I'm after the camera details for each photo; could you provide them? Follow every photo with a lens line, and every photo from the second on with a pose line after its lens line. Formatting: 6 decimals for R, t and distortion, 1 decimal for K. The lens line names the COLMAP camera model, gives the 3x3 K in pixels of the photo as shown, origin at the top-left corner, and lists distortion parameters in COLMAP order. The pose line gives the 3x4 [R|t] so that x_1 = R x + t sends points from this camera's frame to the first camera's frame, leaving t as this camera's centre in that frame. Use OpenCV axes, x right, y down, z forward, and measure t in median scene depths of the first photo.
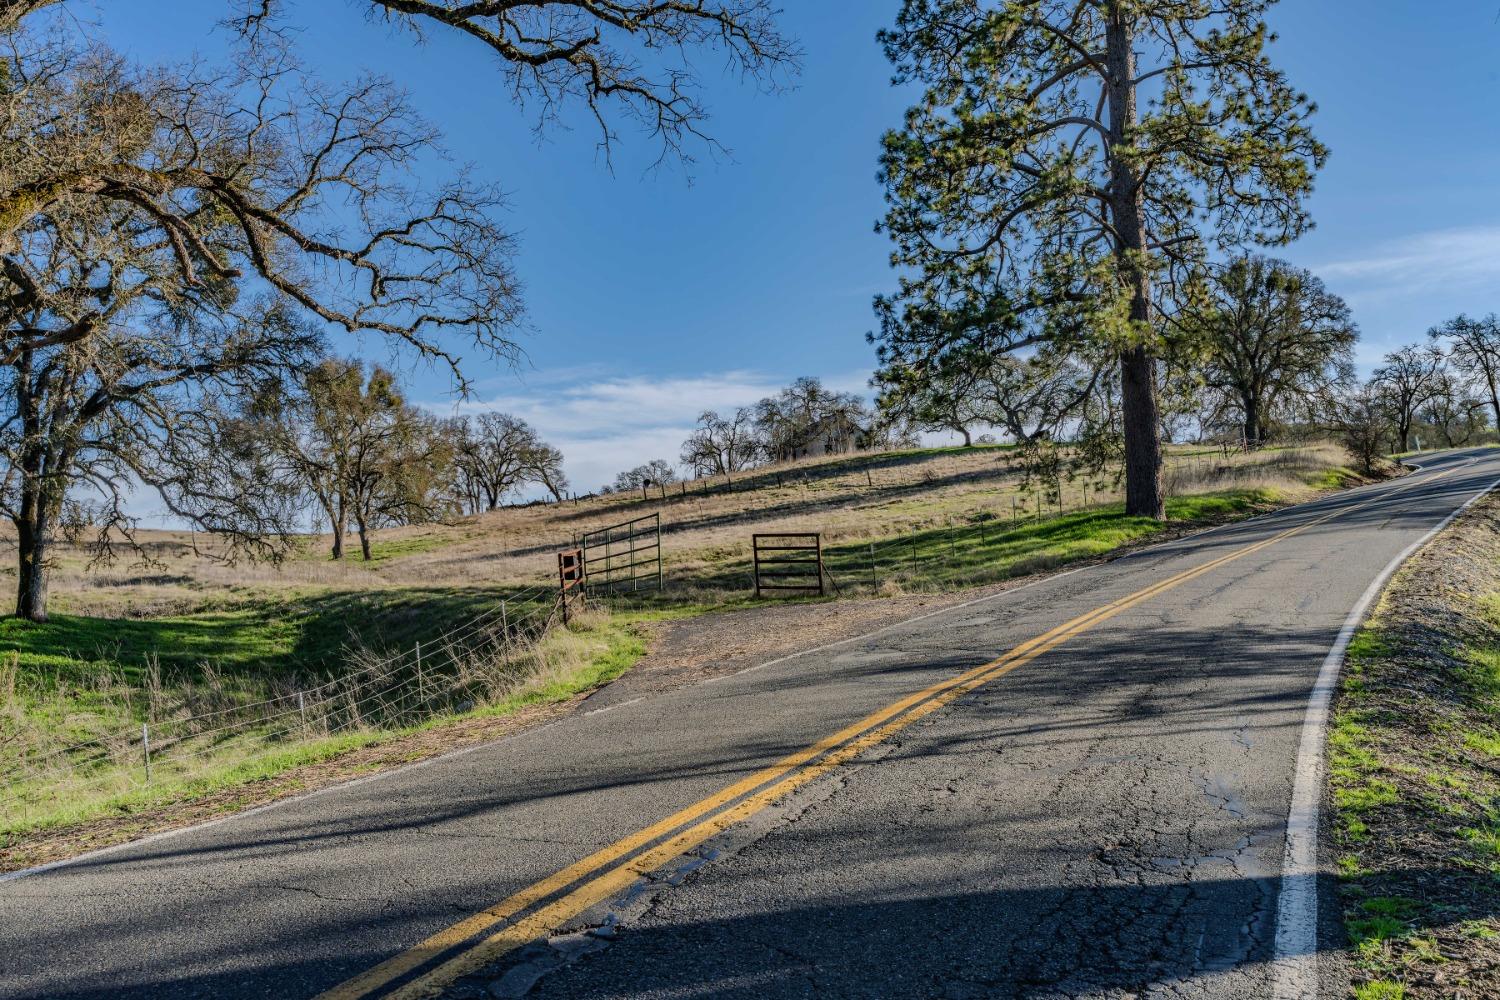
lens RADIAL K [[1519.7, 0, 750.0], [0, 1519.7, 500.0], [0, 0, 1]] dist [0.003237, 0.000656]
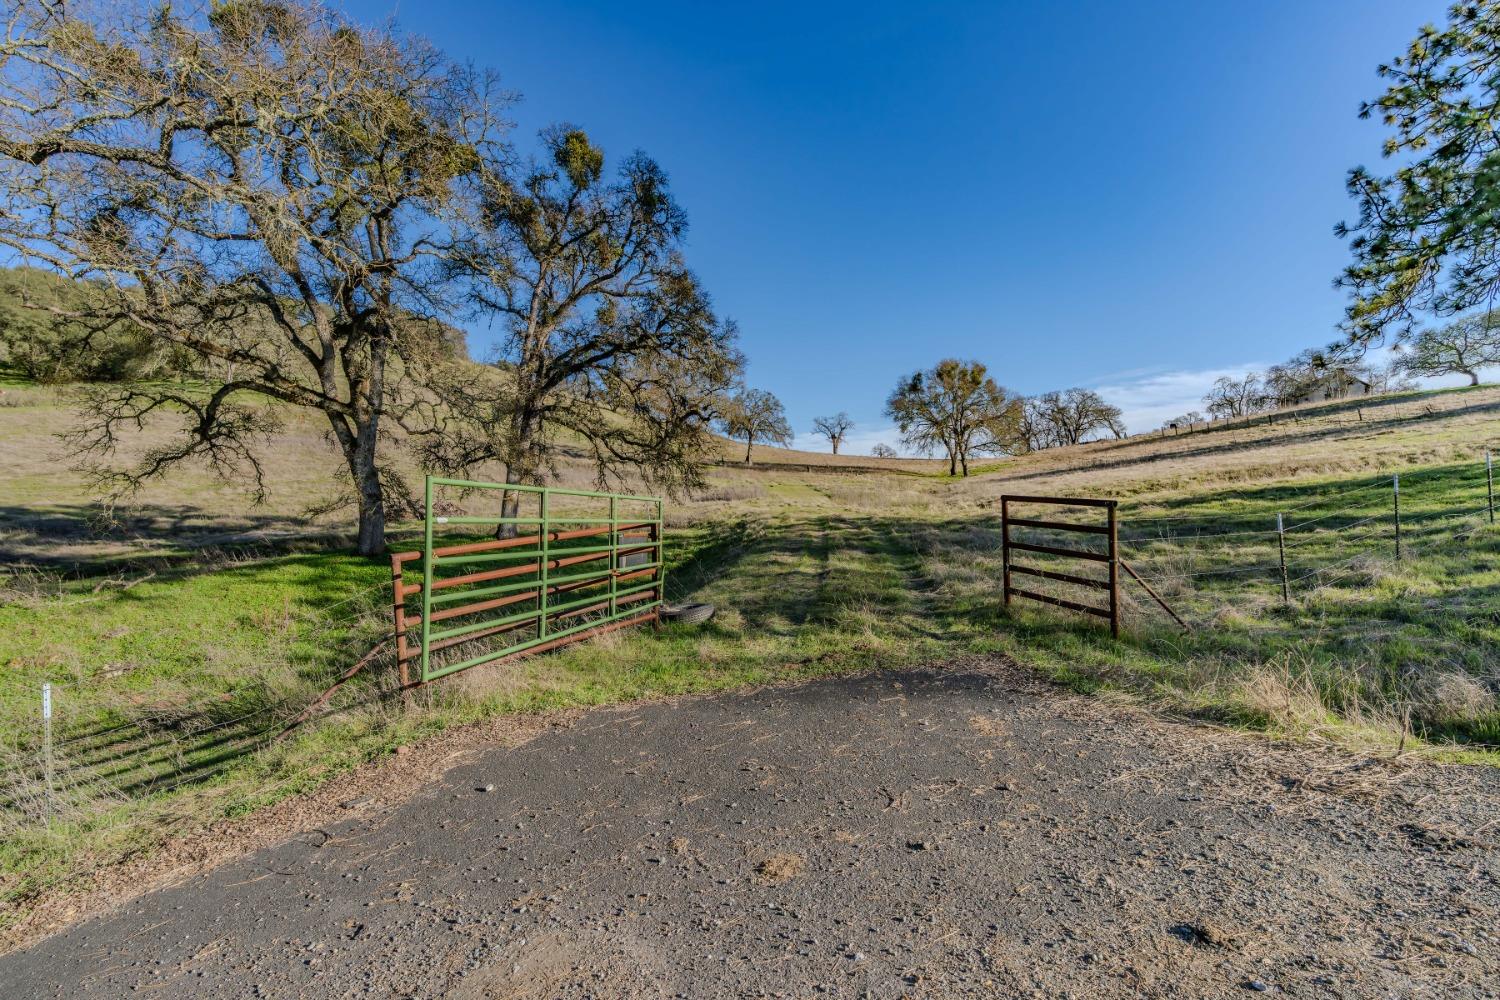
lens RADIAL K [[665.0, 0, 750.0], [0, 665.0, 500.0], [0, 0, 1]] dist [-0.003480, -0.000301]
pose [[0.780107, 0.031563, -0.624849, 0.029267], [0.023097, 0.996593, 0.079177, 0.000803], [0.625219, -0.076199, 0.776720, 0.259649]]
